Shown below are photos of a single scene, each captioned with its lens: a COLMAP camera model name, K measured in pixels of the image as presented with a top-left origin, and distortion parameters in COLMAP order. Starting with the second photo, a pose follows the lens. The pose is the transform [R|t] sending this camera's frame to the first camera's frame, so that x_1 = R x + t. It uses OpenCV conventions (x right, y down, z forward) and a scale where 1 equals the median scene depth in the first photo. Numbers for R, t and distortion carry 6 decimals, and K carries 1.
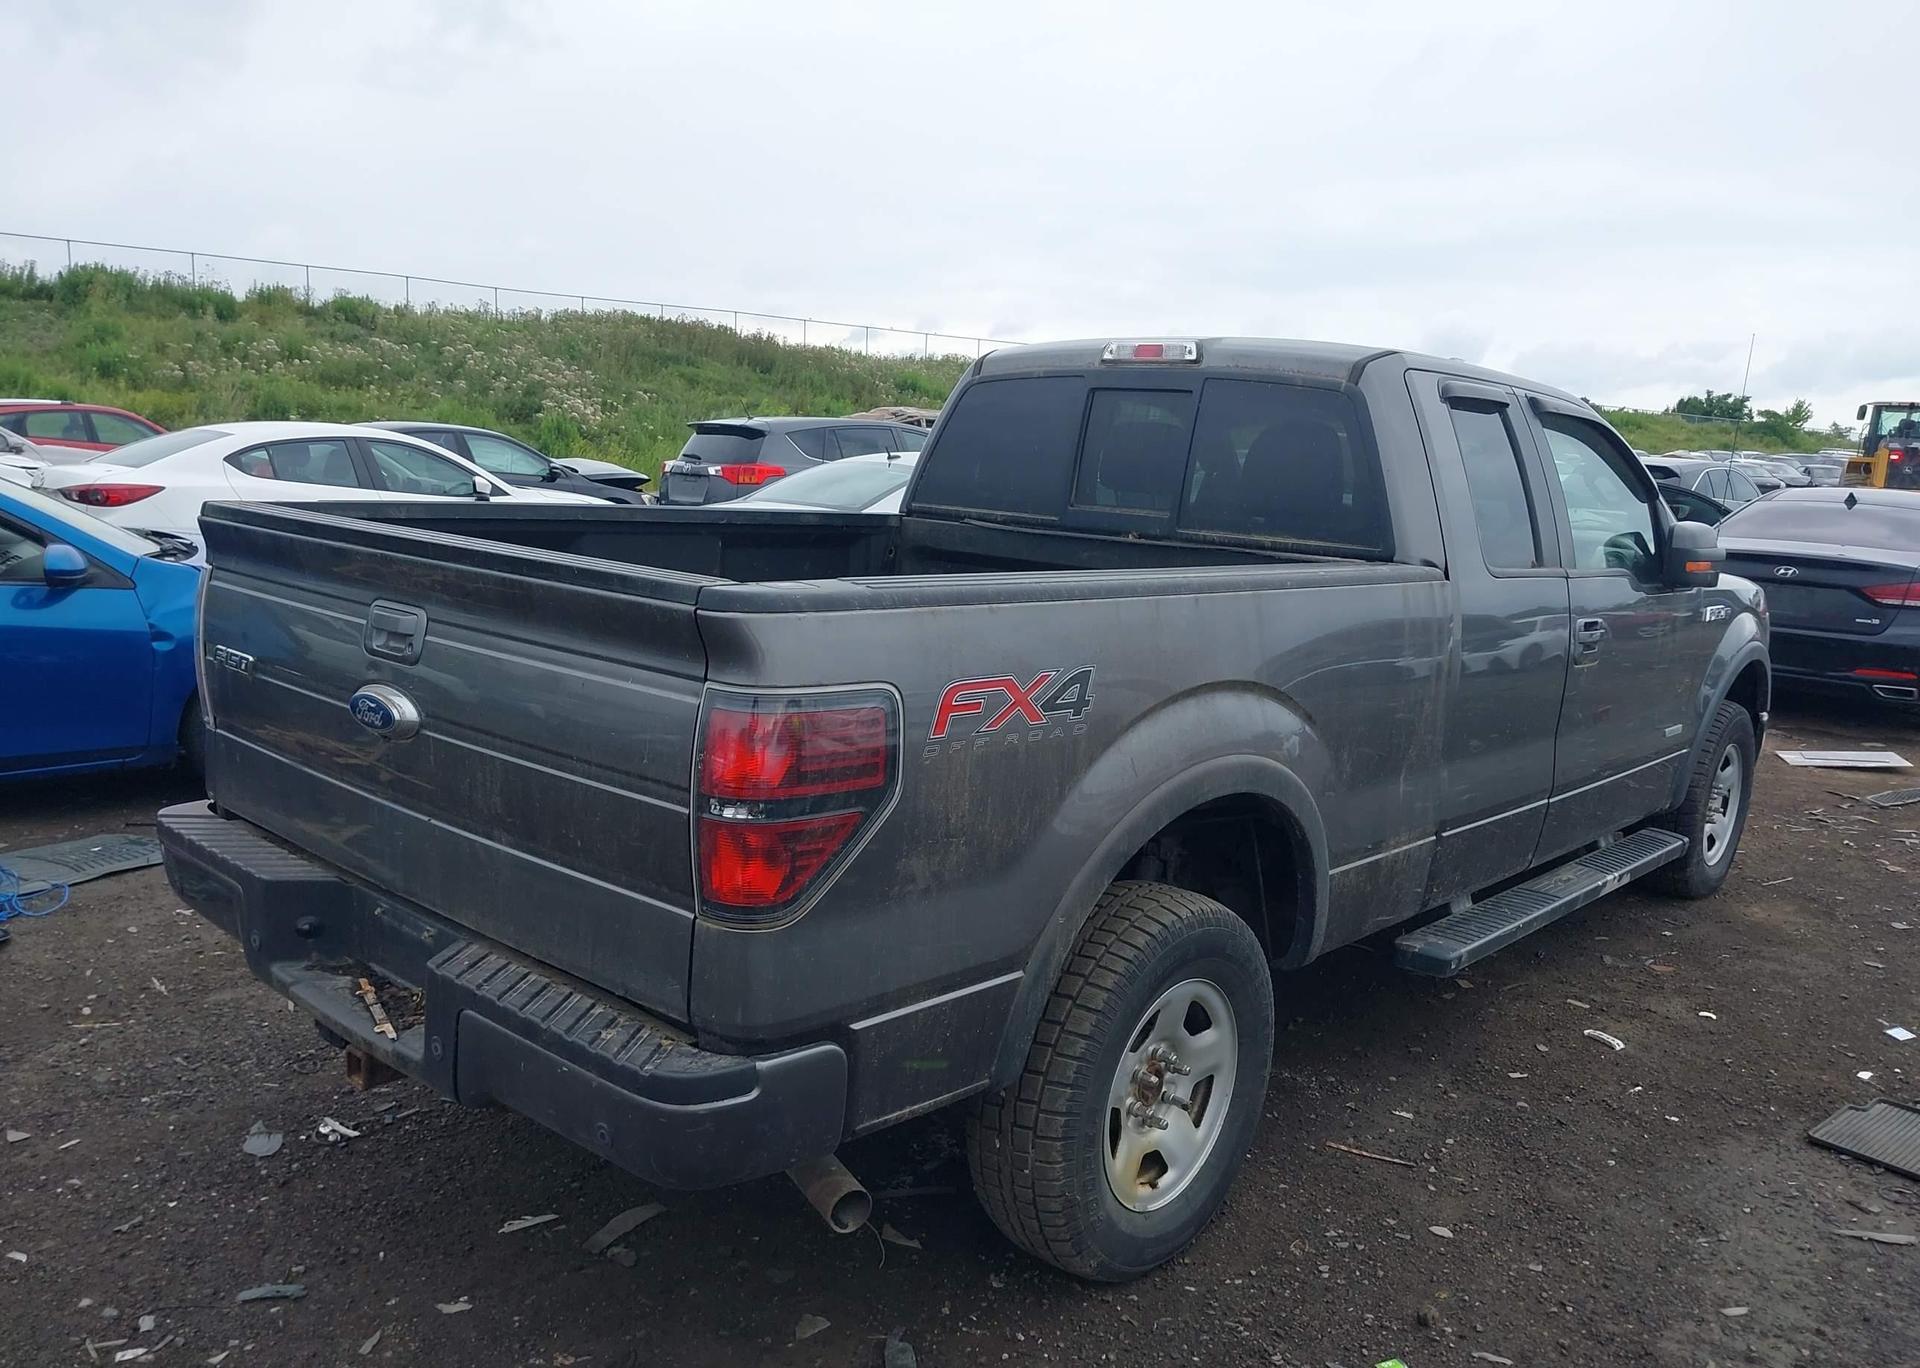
lens RADIAL K [[1463.2, 0, 977.0], [0, 1463.2, 723.0], [0, 0, 1]] dist [0.066350, -0.115415]
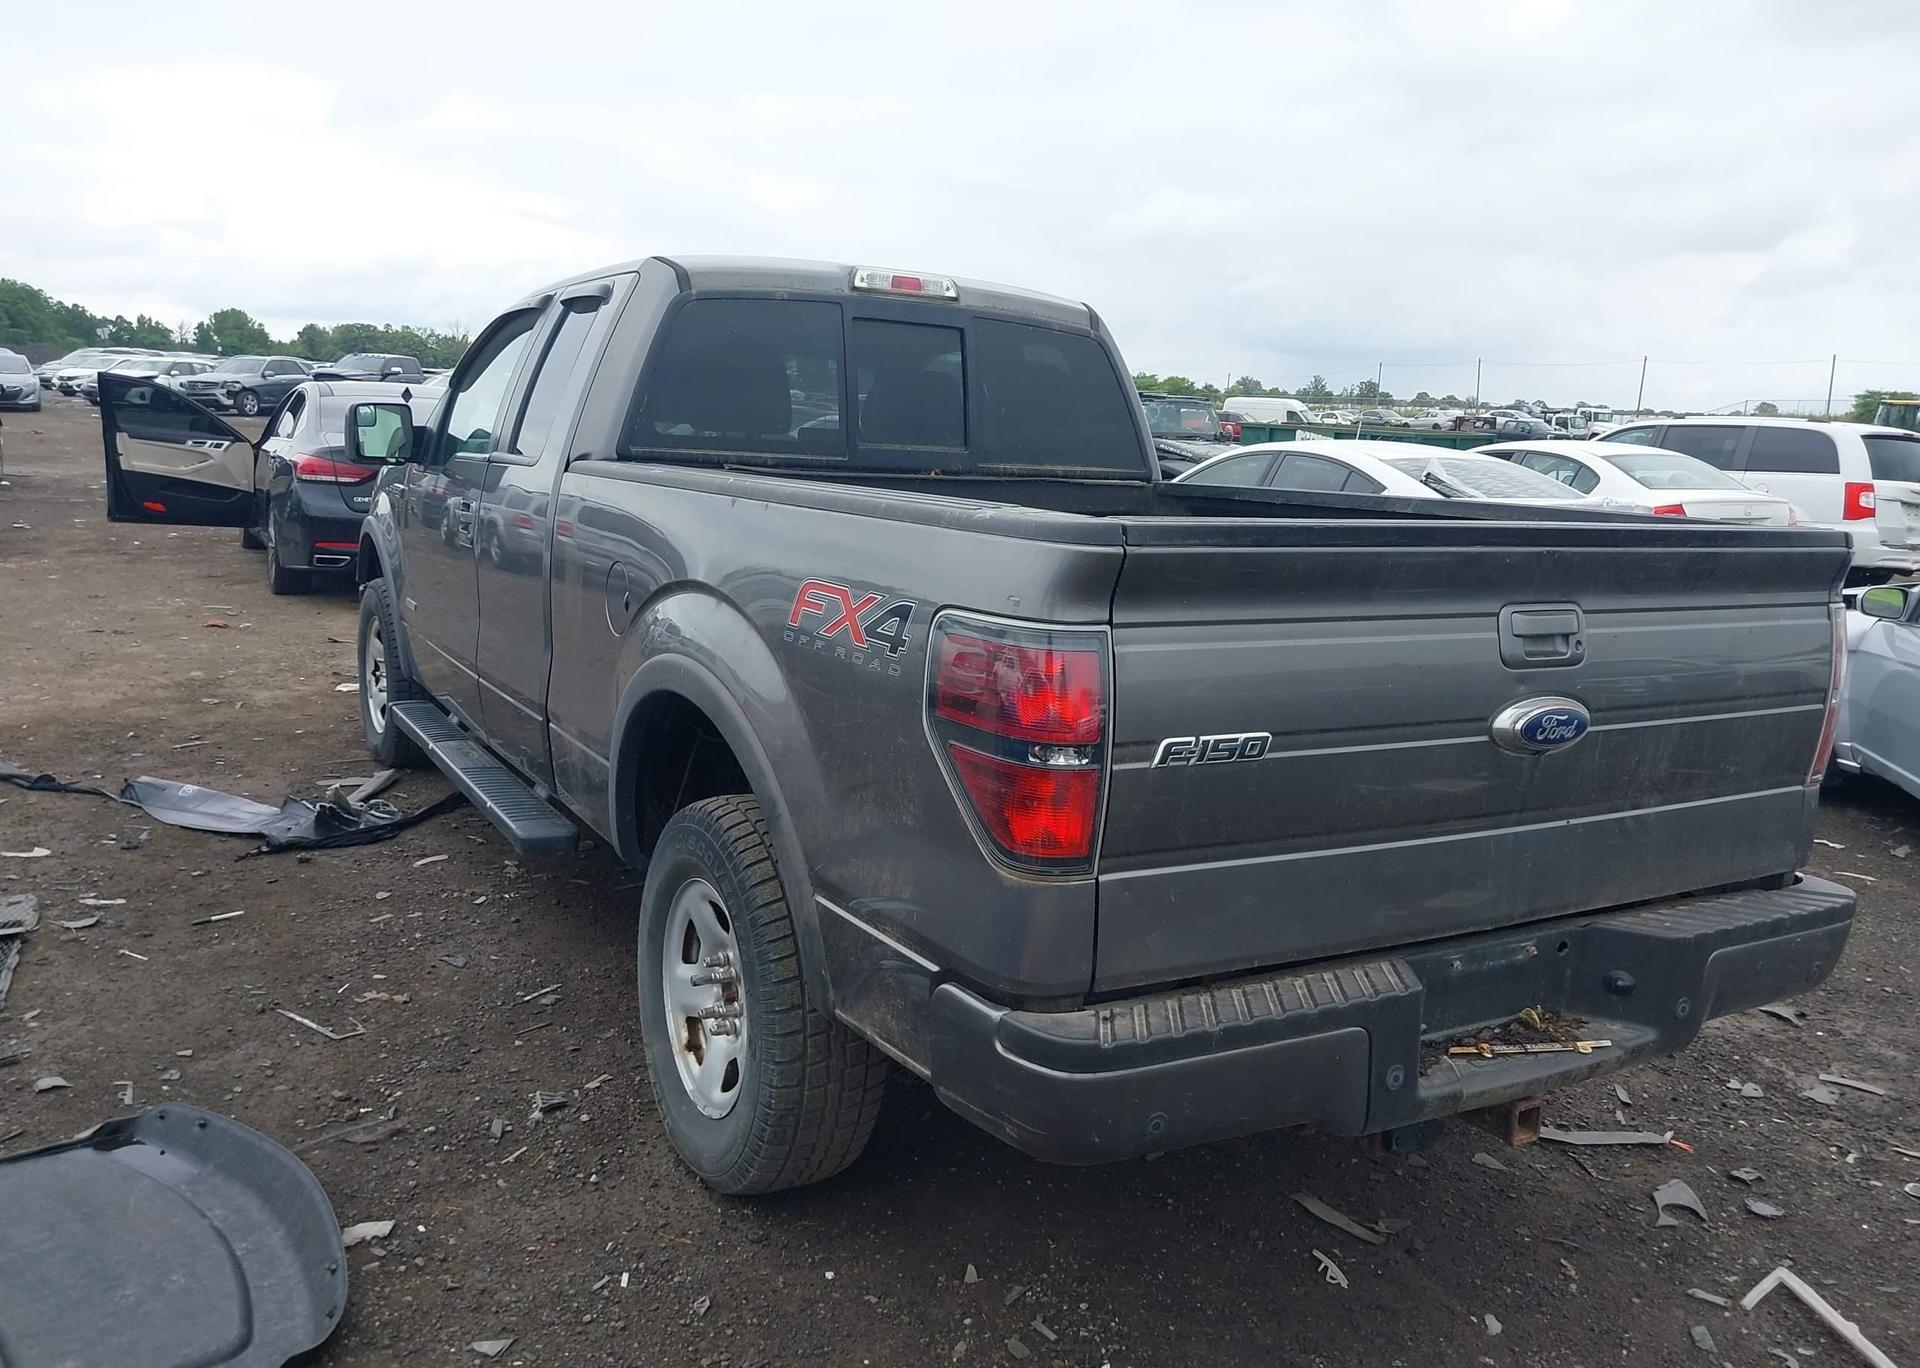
lens RADIAL K [[1469.8, 0, 971.6], [0, 1469.8, 721.4], [0, 0, 1]] dist [0.047684, -0.073009]
pose [[0.317182, -0.221331, 0.922176, -0.910592], [0.144585, 0.972304, 0.183632, -0.153130], [-0.937278, 0.075088, 0.340398, 0.691167]]
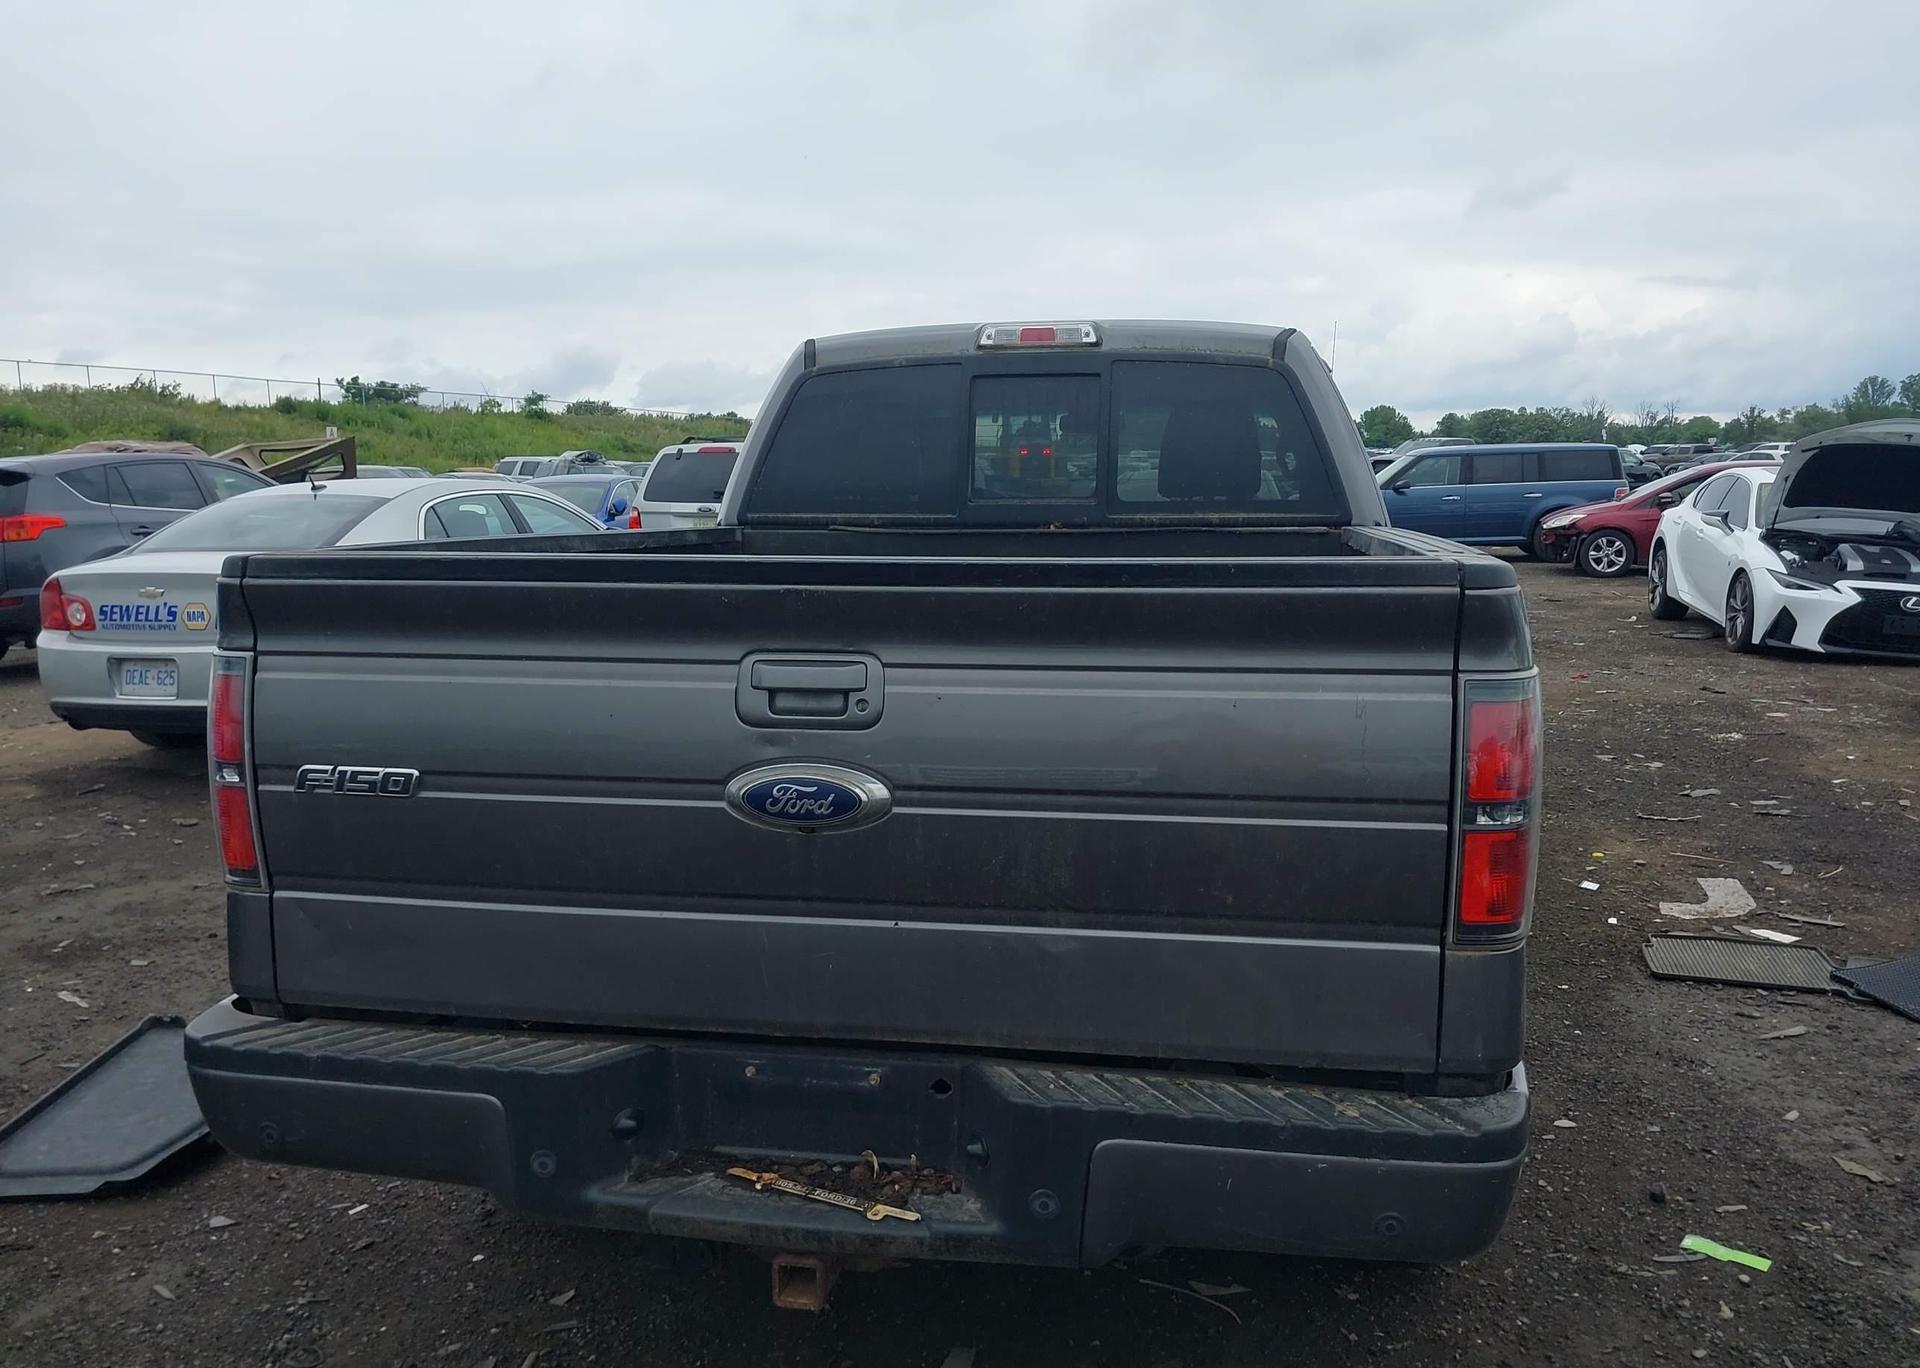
lens RADIAL K [[1469.7, 0, 965.4], [0, 1469.7, 730.1], [0, 0, 1]] dist [0.044960, -0.065717]
pose [[0.856268, -0.143452, 0.496213, -0.472671], [0.148200, 0.988501, 0.030035, -0.035295], [-0.494815, 0.047821, 0.867681, 0.211708]]
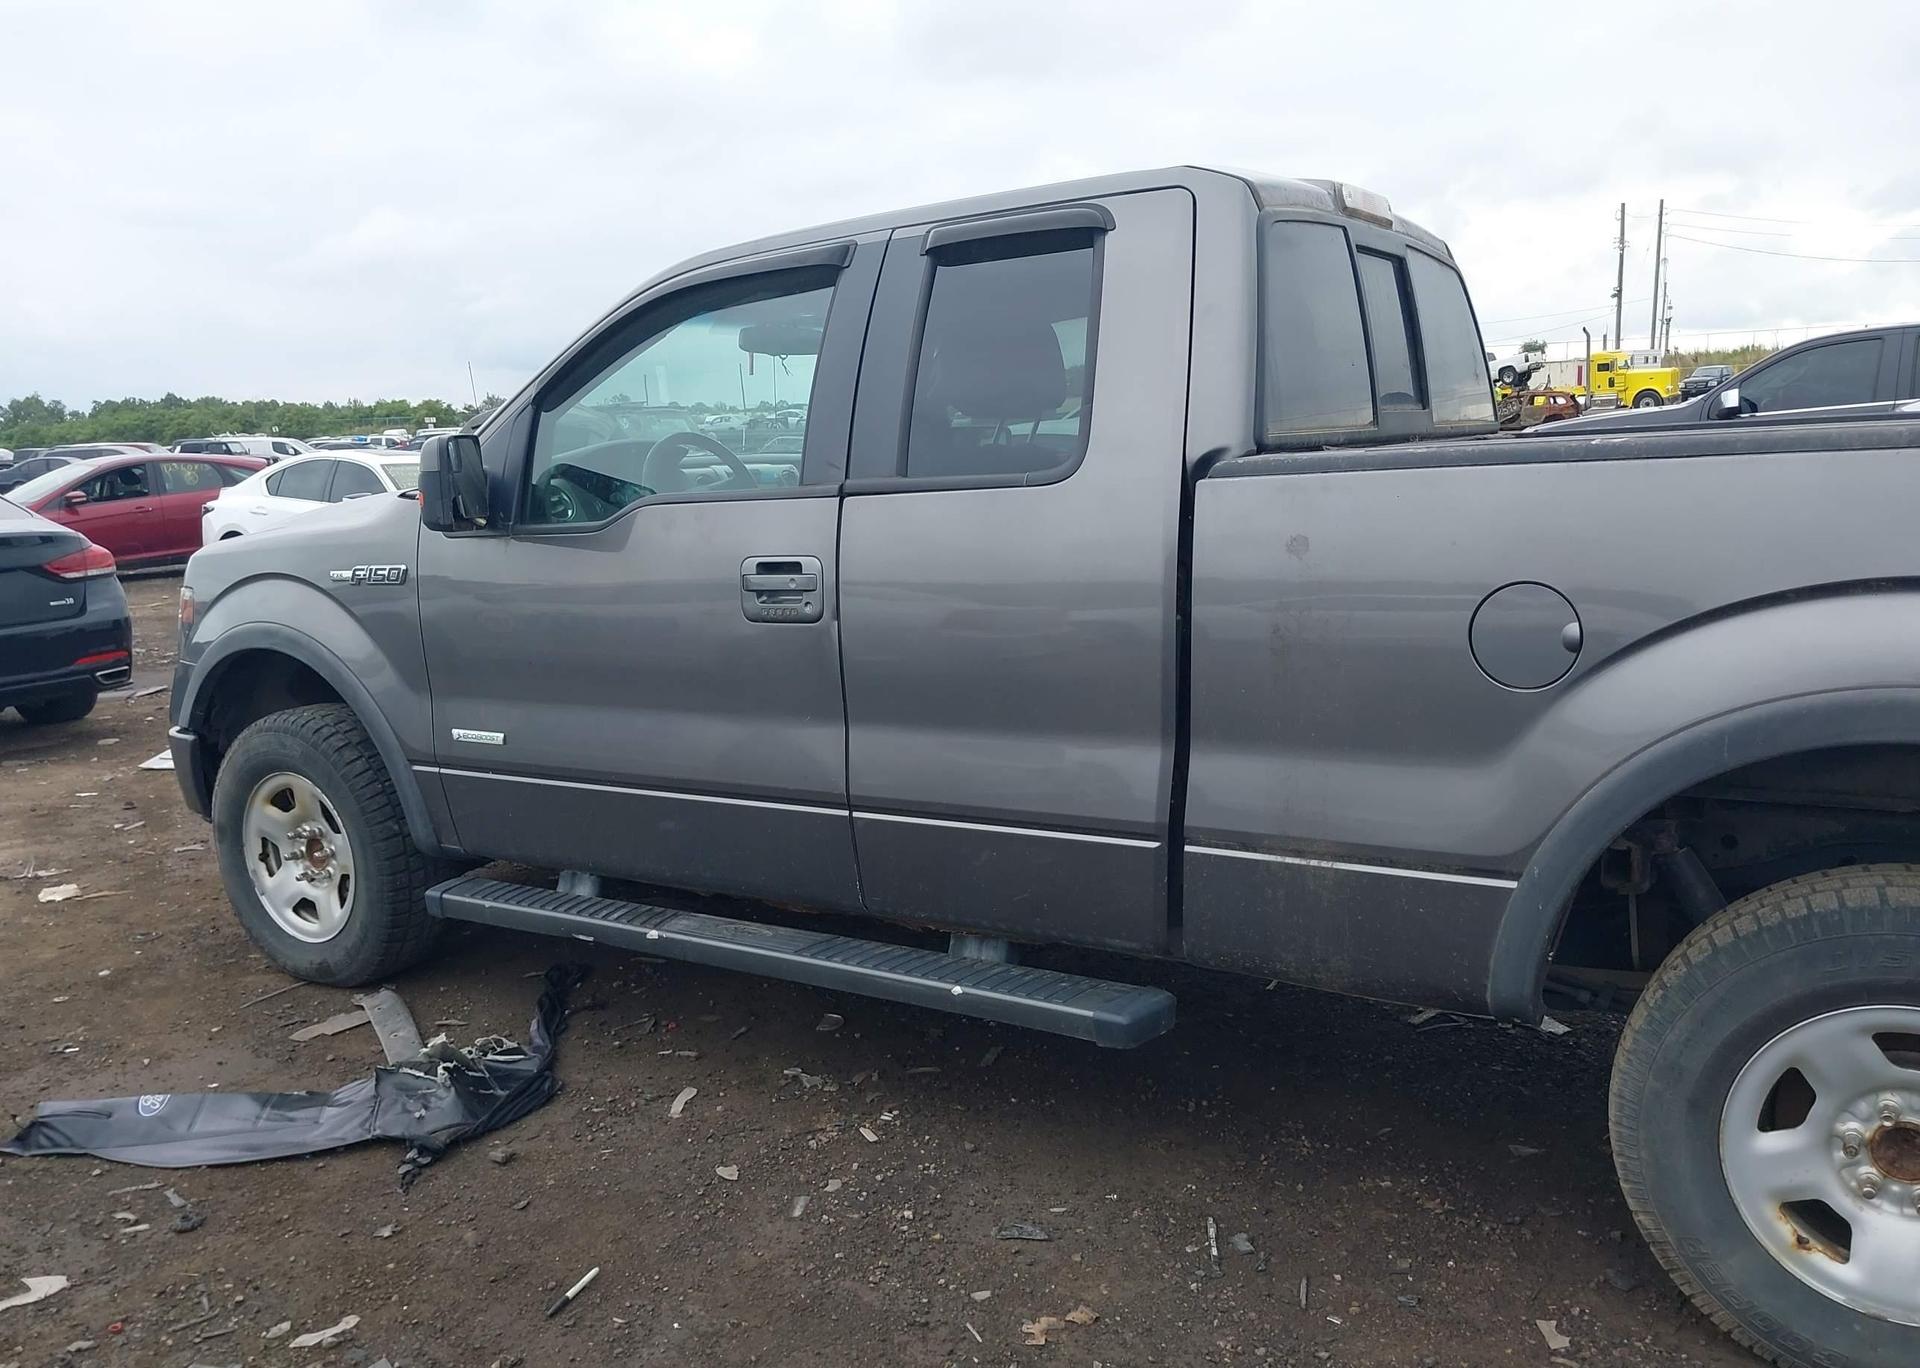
lens RADIAL K [[1469.7, 0, 965.4], [0, 1469.7, 730.1], [0, 0, 1]] dist [0.044960, -0.065717]
pose [[-0.143901, -0.243867, 0.959073, -0.709888], [0.230700, 0.934189, 0.272154, -0.271441], [-0.962325, 0.260421, -0.078171, 1.431564]]
